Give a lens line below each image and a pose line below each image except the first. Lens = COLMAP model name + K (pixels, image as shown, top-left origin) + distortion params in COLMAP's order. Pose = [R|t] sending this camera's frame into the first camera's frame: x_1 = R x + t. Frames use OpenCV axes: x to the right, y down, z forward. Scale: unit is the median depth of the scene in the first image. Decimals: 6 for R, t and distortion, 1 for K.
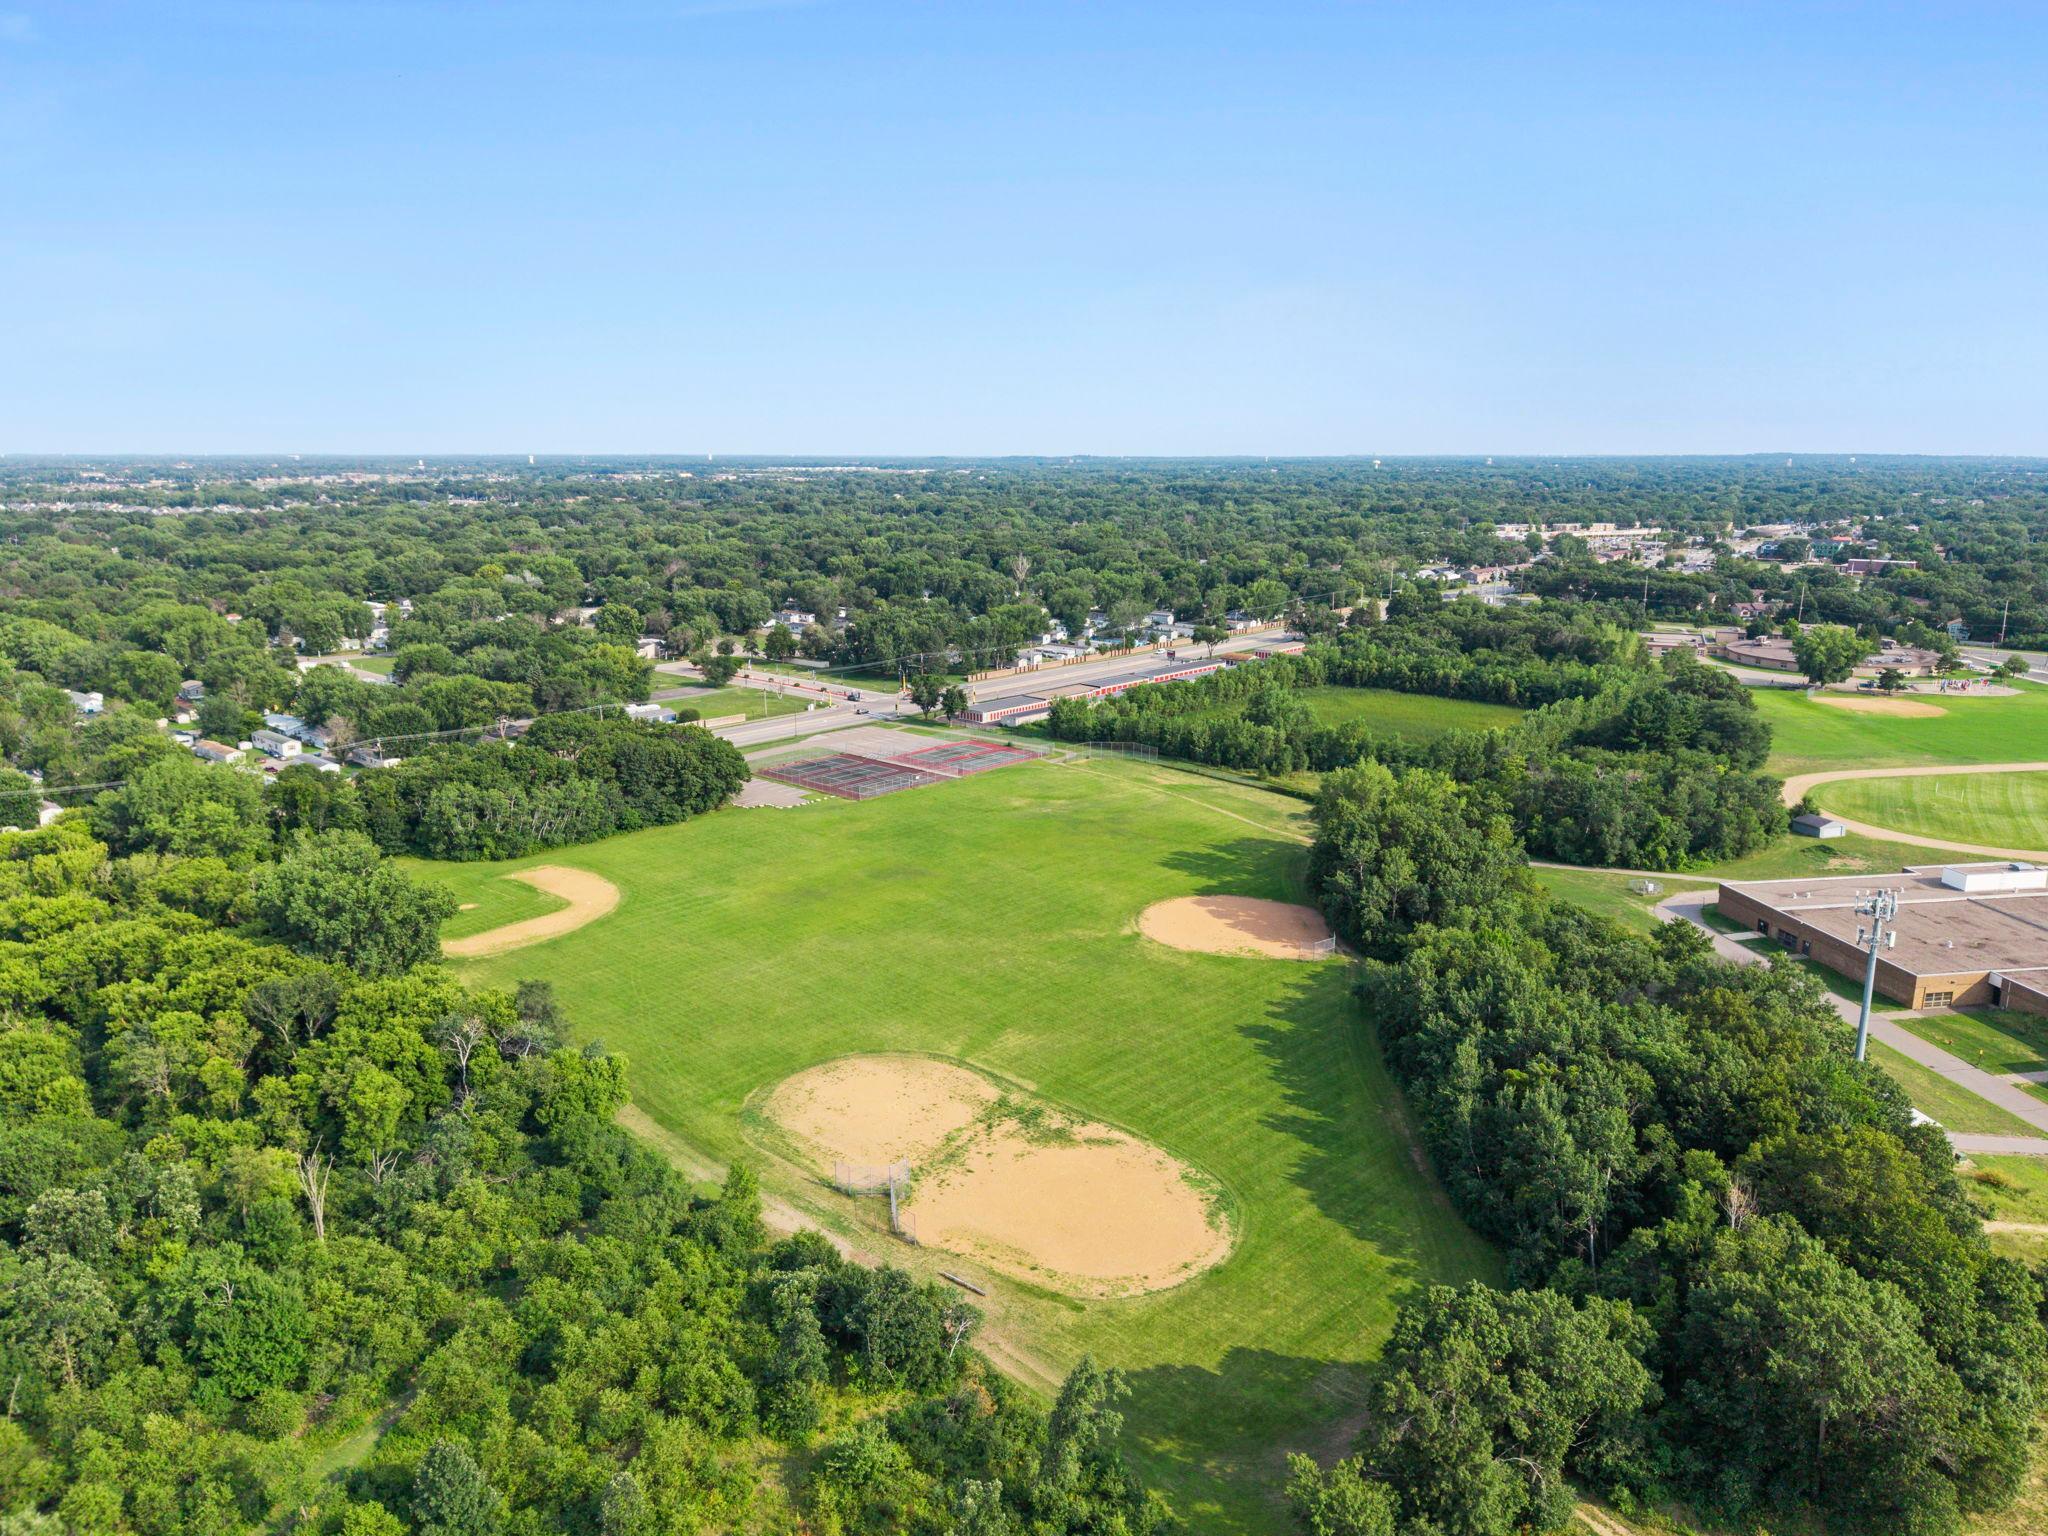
lens RADIAL K [[1374.8, 0, 1025.3], [0, 1374.8, 764.0], [0, 0, 1]] dist [0.050733, -0.056794]
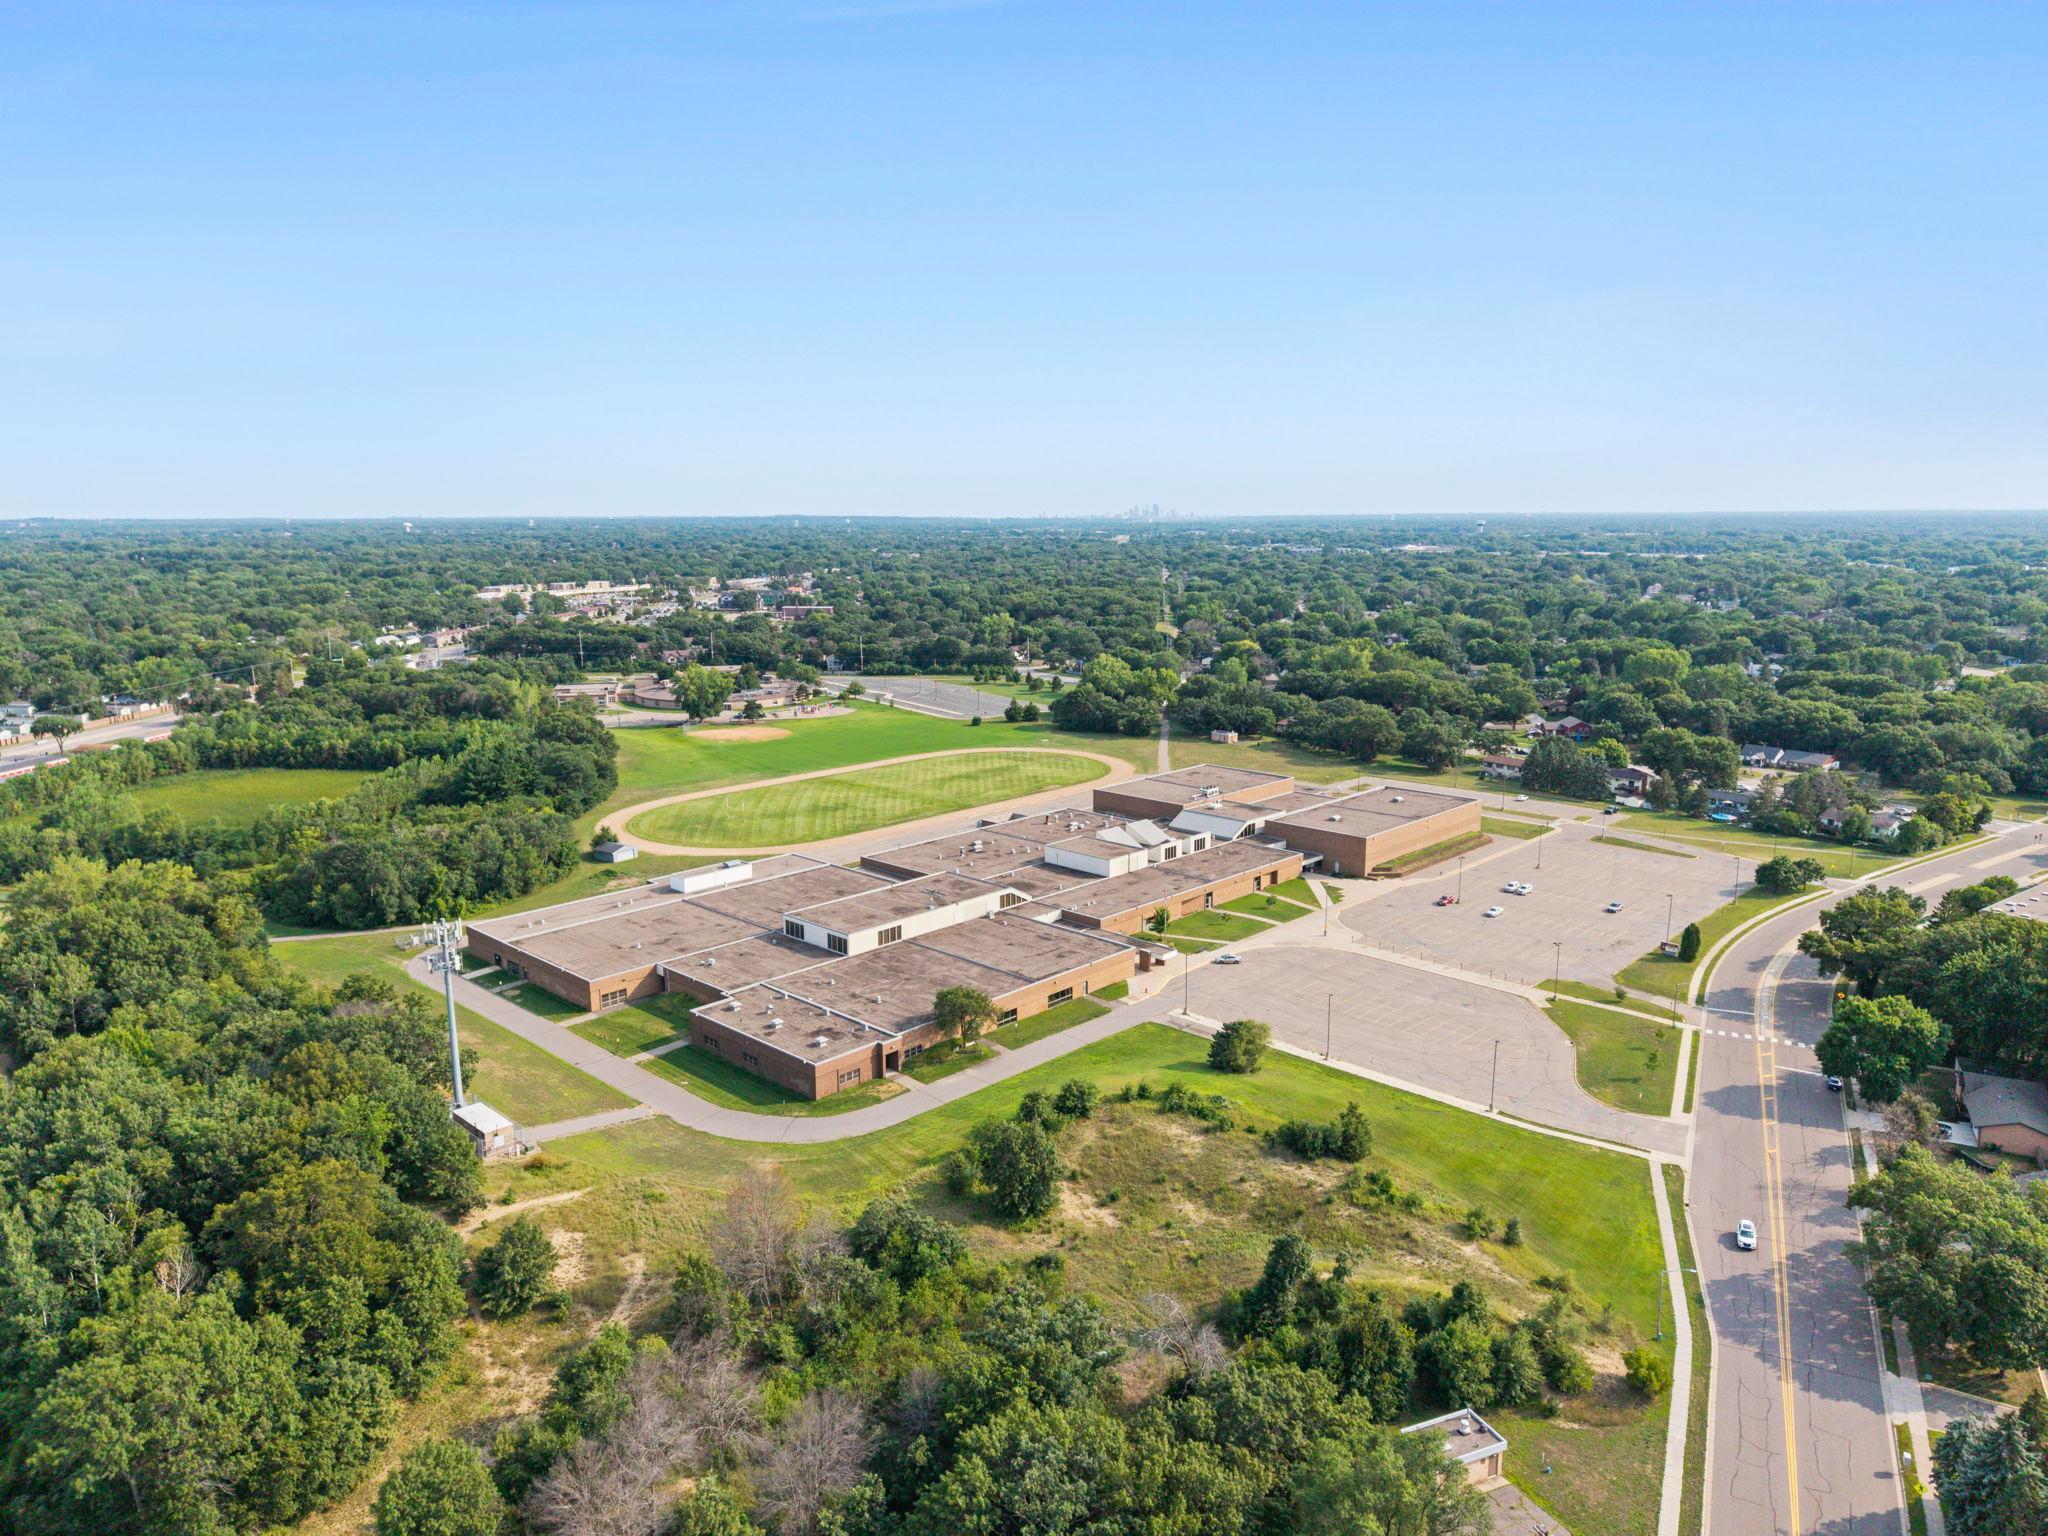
lens RADIAL K [[1374.8, 0, 1026.6], [0, 1374.8, 750.4], [0, 0, 1]] dist [0.050733, -0.056794]
pose [[0.797432, -0.107371, 0.593779, 0.131098], [0.138294, 0.990369, -0.006641, 0.011856], [-0.587347, 0.087412, 0.804601, -0.048875]]
